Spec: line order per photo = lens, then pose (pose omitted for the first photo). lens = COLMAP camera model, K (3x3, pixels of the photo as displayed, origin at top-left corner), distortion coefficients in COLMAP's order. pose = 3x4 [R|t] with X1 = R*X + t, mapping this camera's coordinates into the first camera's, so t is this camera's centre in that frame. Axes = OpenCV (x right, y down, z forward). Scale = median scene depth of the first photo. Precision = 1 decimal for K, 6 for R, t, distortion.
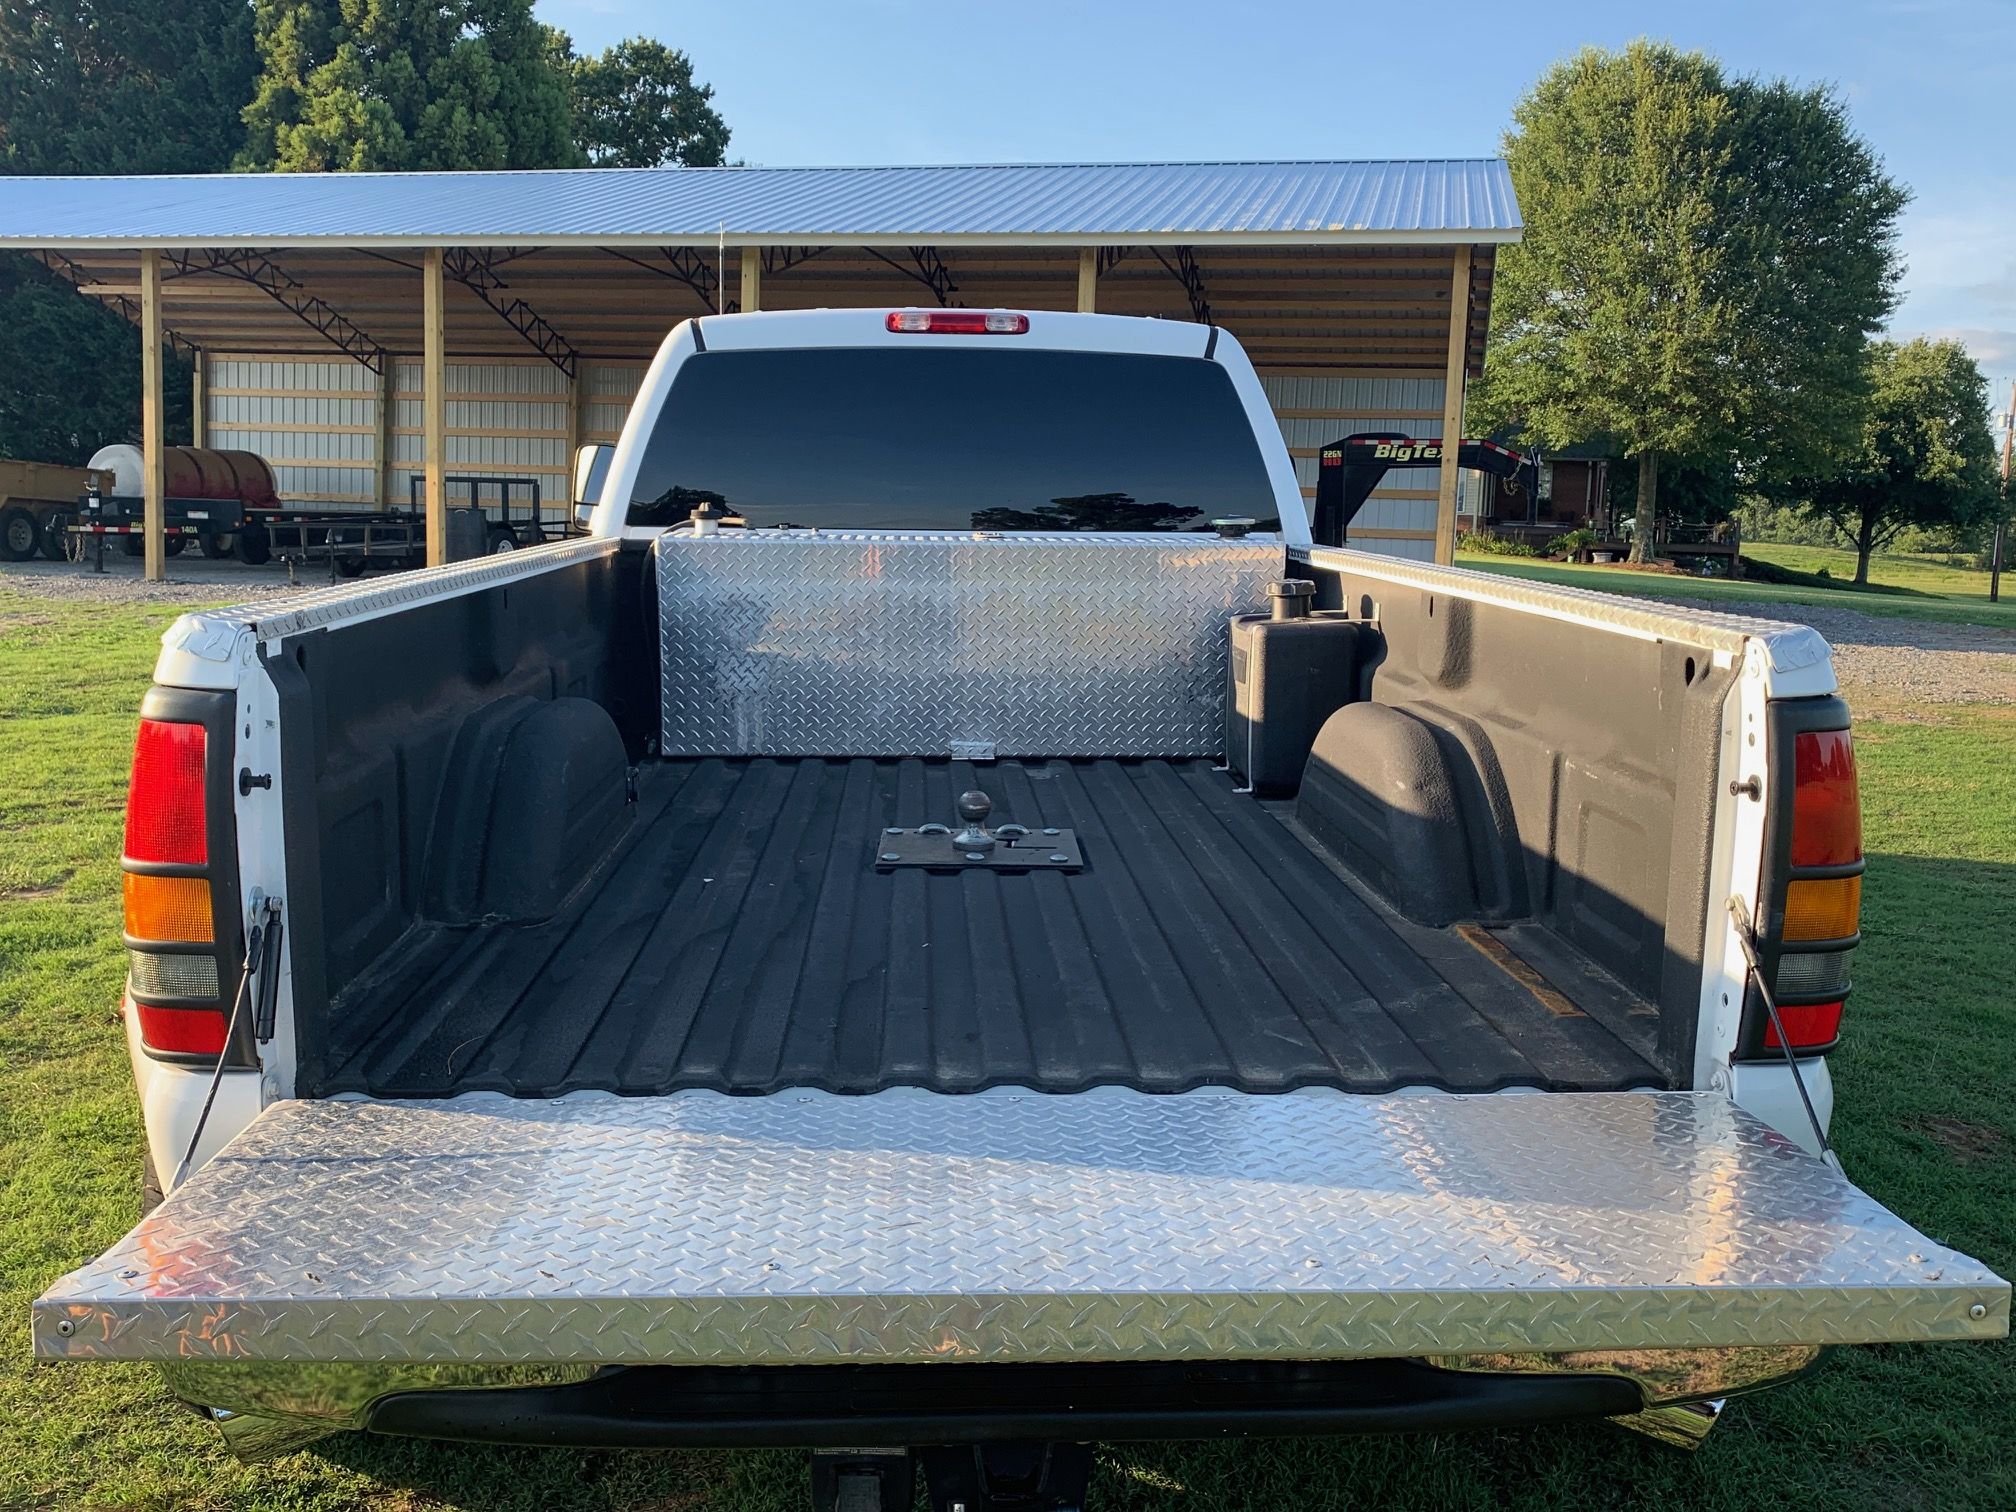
lens RADIAL K [[1739.8, 0, 1008.7], [0, 1739.8, 748.2], [0, 0, 1]] dist [0.012837, 0.004627]
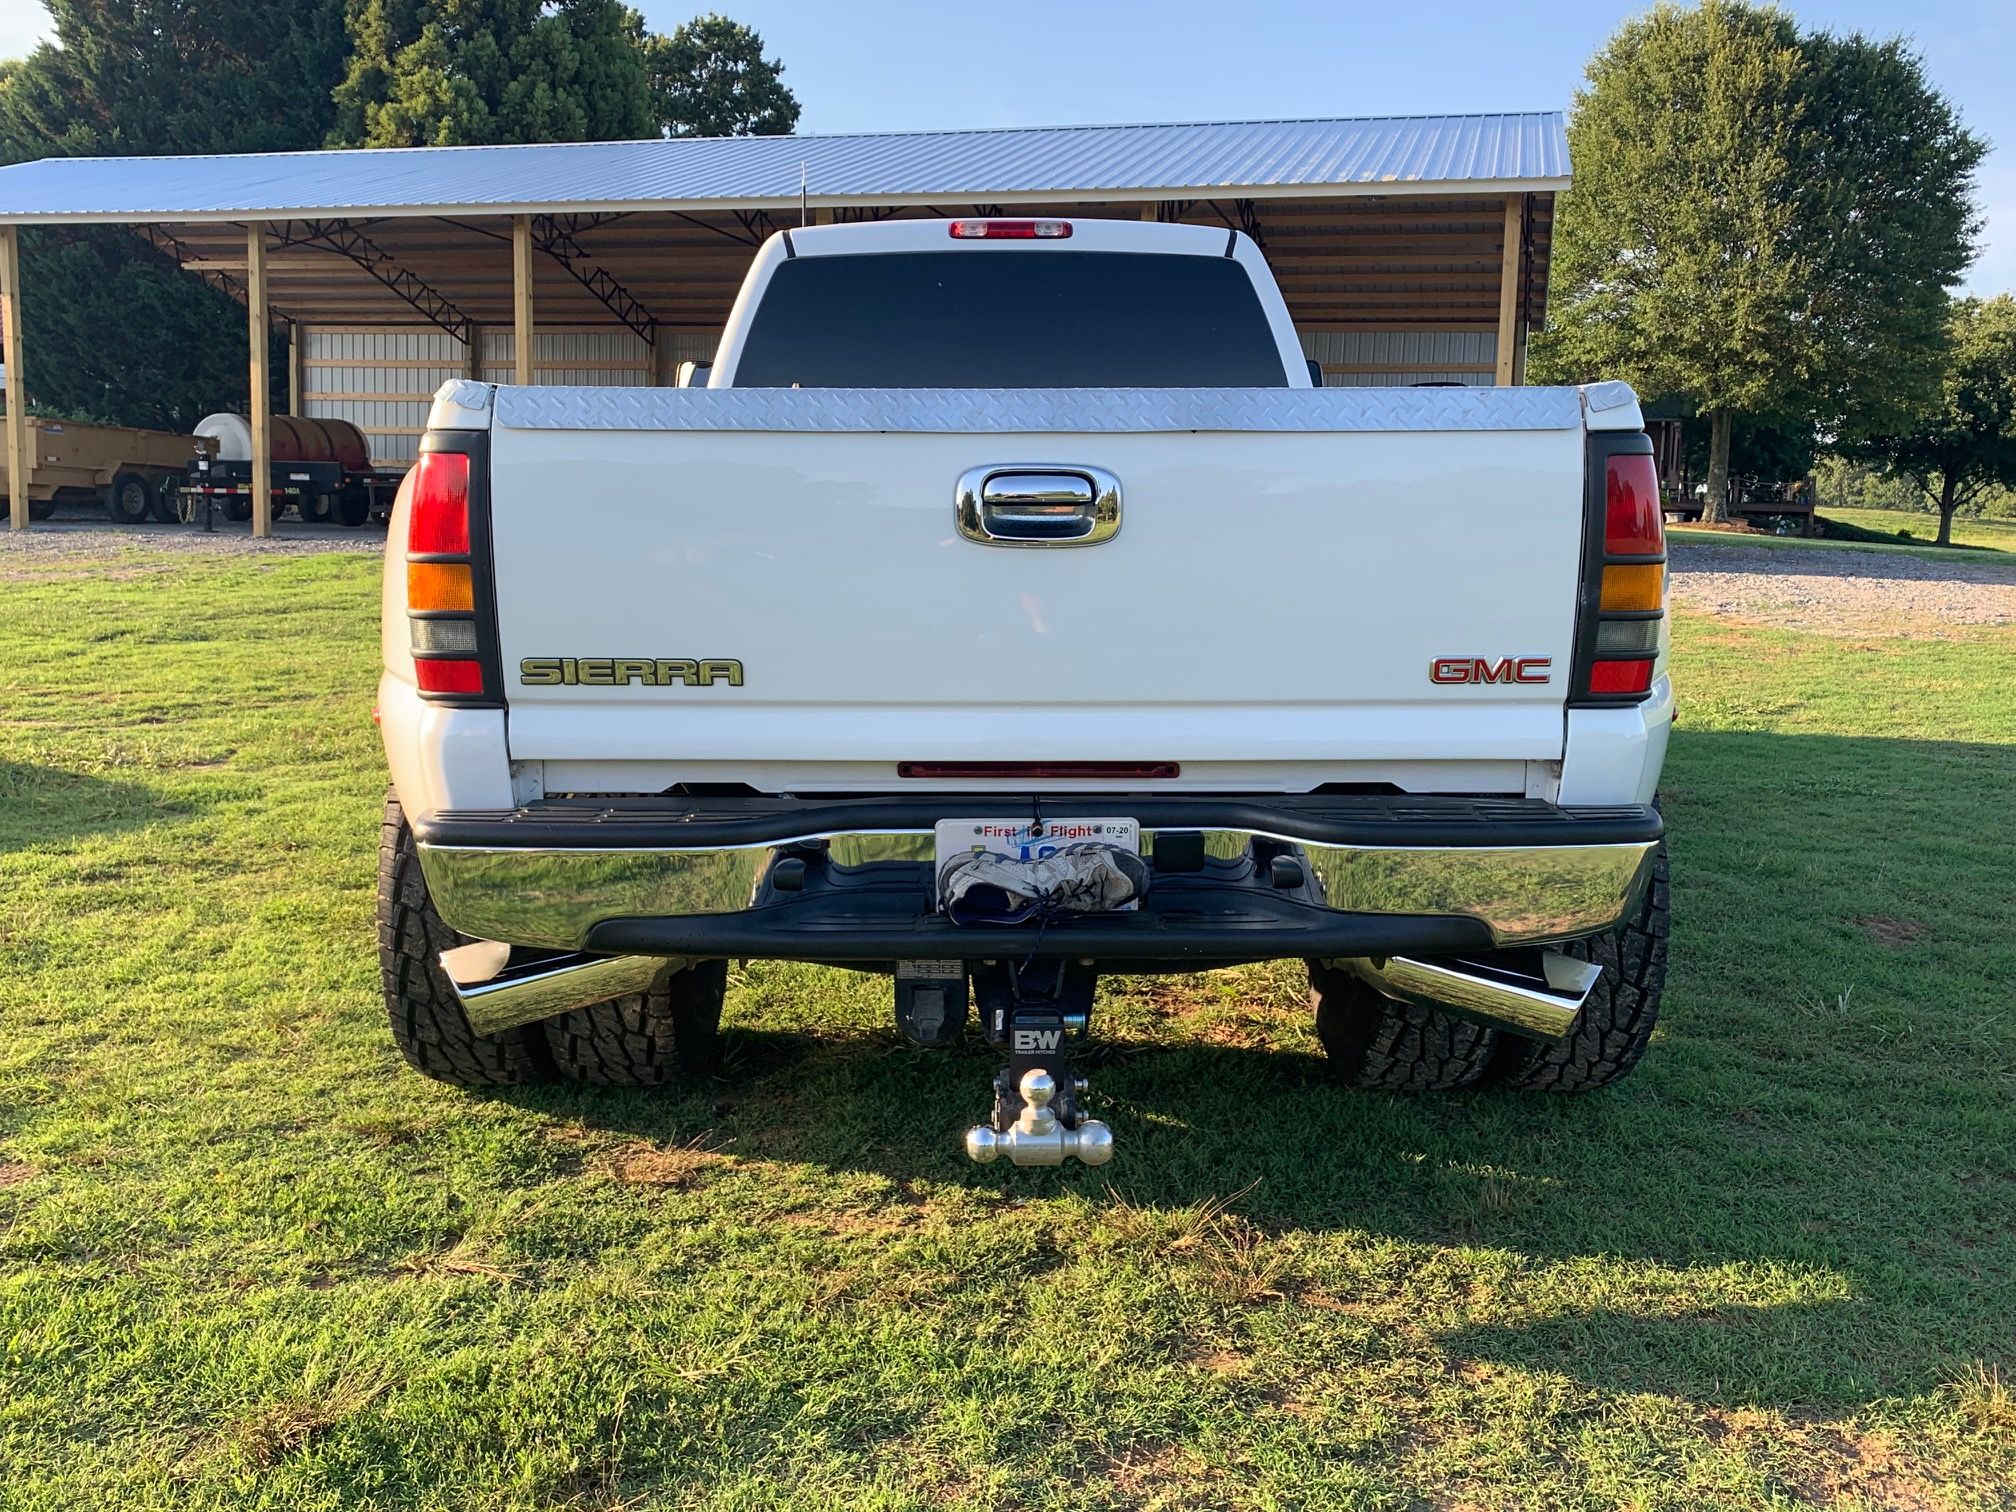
lens RADIAL K [[1739.8, 0, 1010.6], [0, 1739.8, 740.9], [0, 0, 1]] dist [0.012837, 0.004627]
pose [[0.999187, -0.003782, -0.040126, 0.002253], [0.004208, 0.999936, 0.010537, 0.012059], [0.040084, -0.010697, 0.999139, -0.023497]]
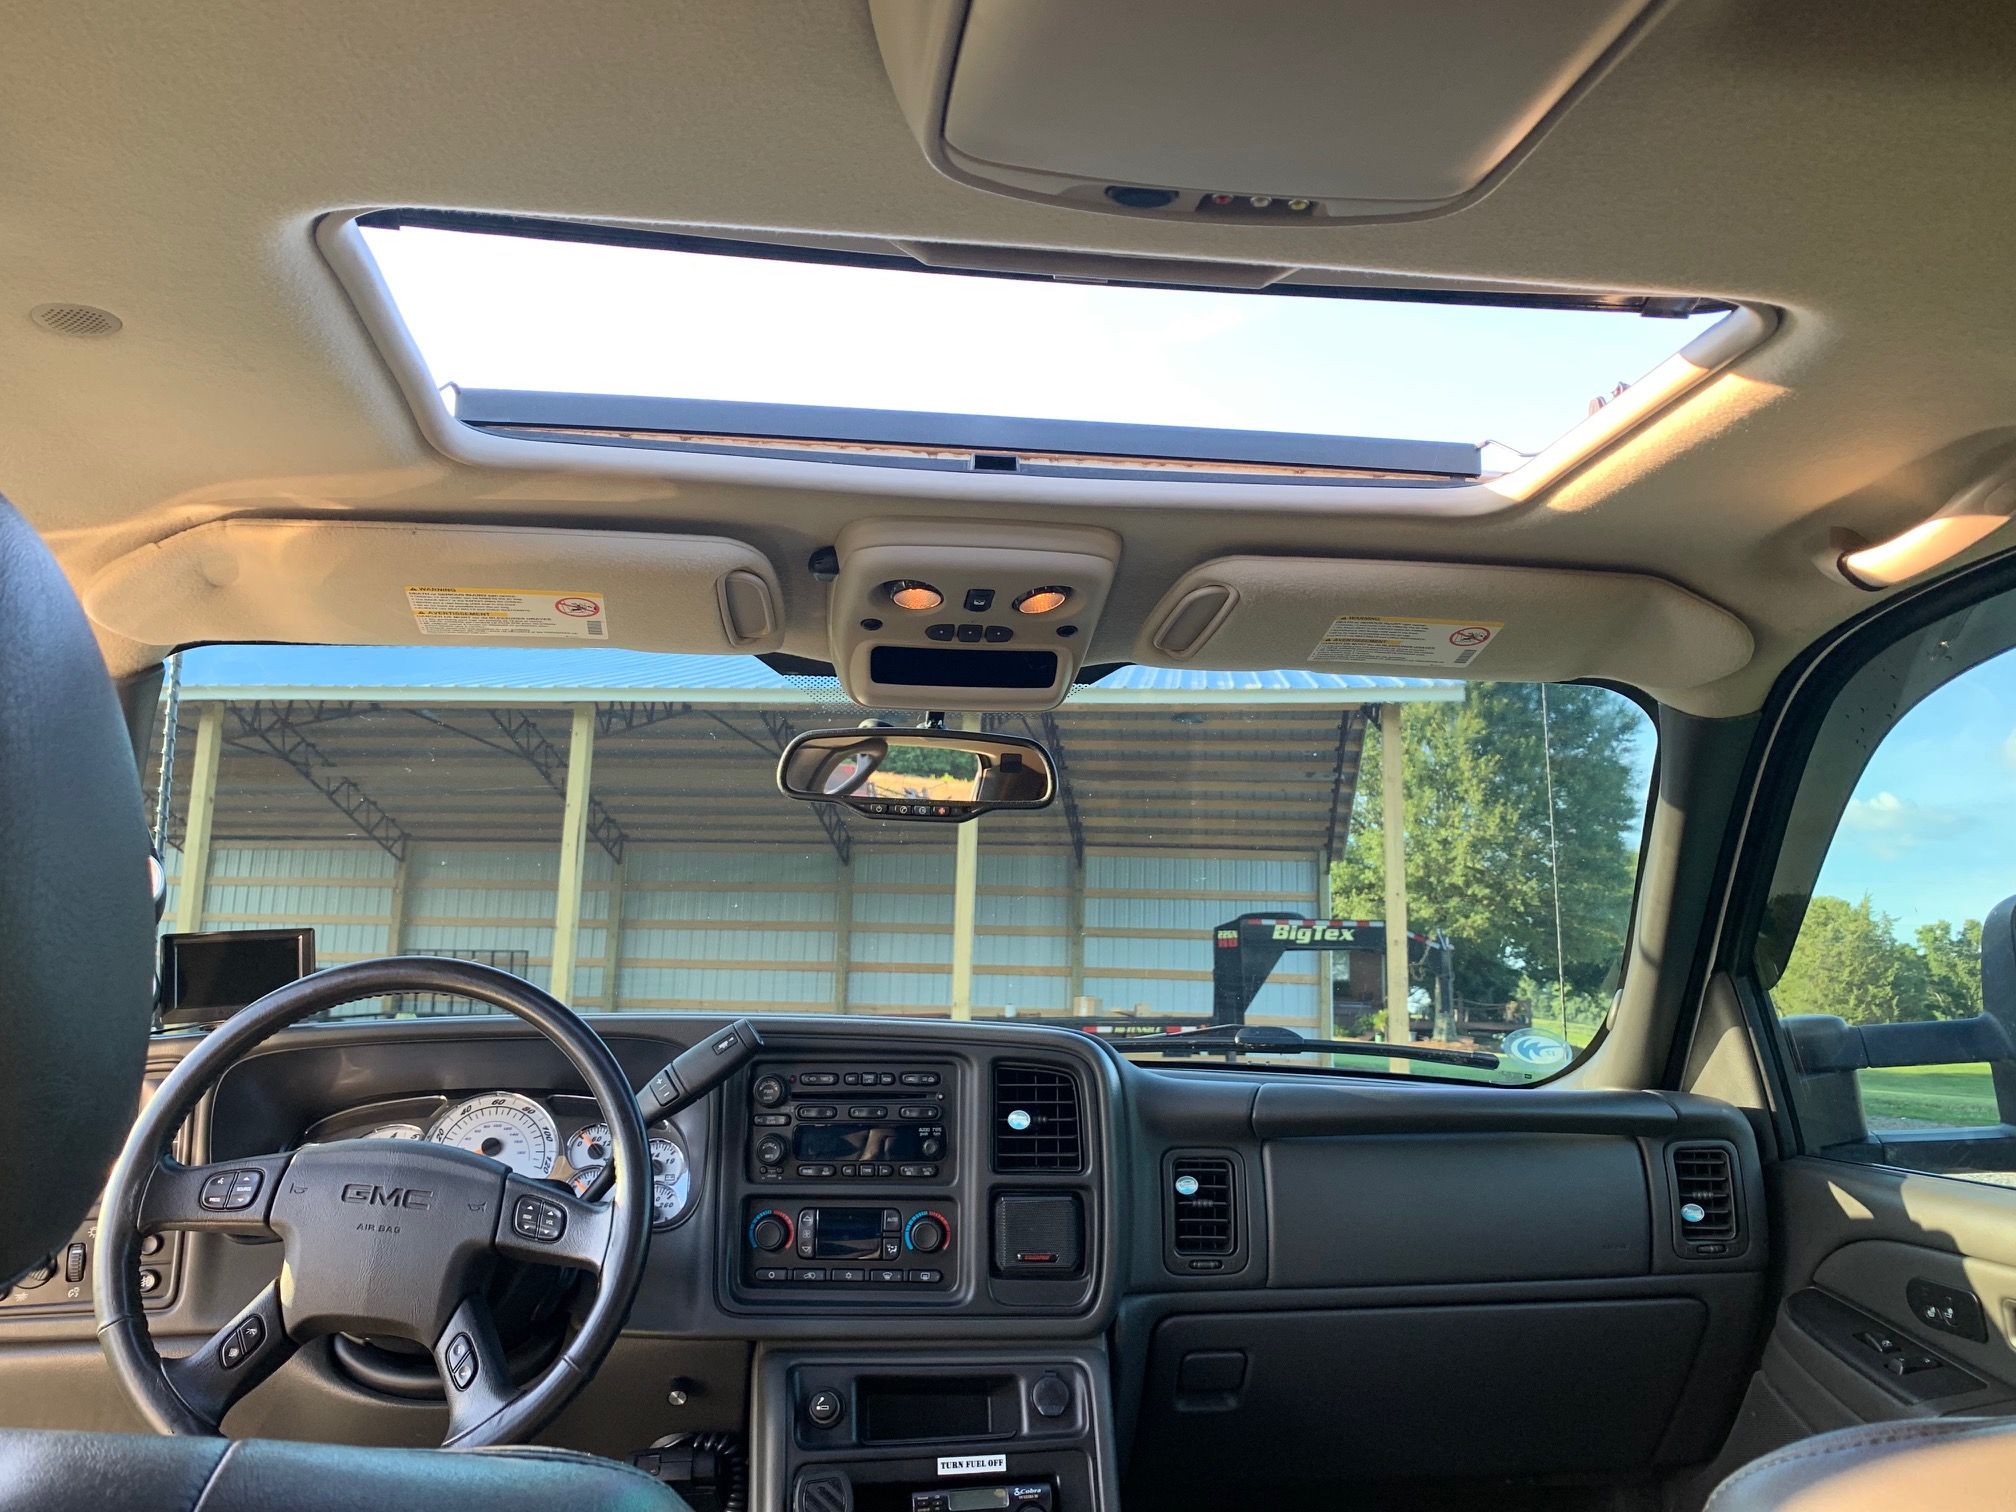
lens RADIAL K [[1536.1, 0, 996.4], [0, 1536.1, 738.6], [0, 0, 1]] dist [0.021153, -0.005179]
pose [[0.995147, 0.010245, 0.097865, -0.010337], [0.019121, 0.955475, -0.294452, -0.023051], [-0.096524, 0.294895, 0.950642, 0.153047]]
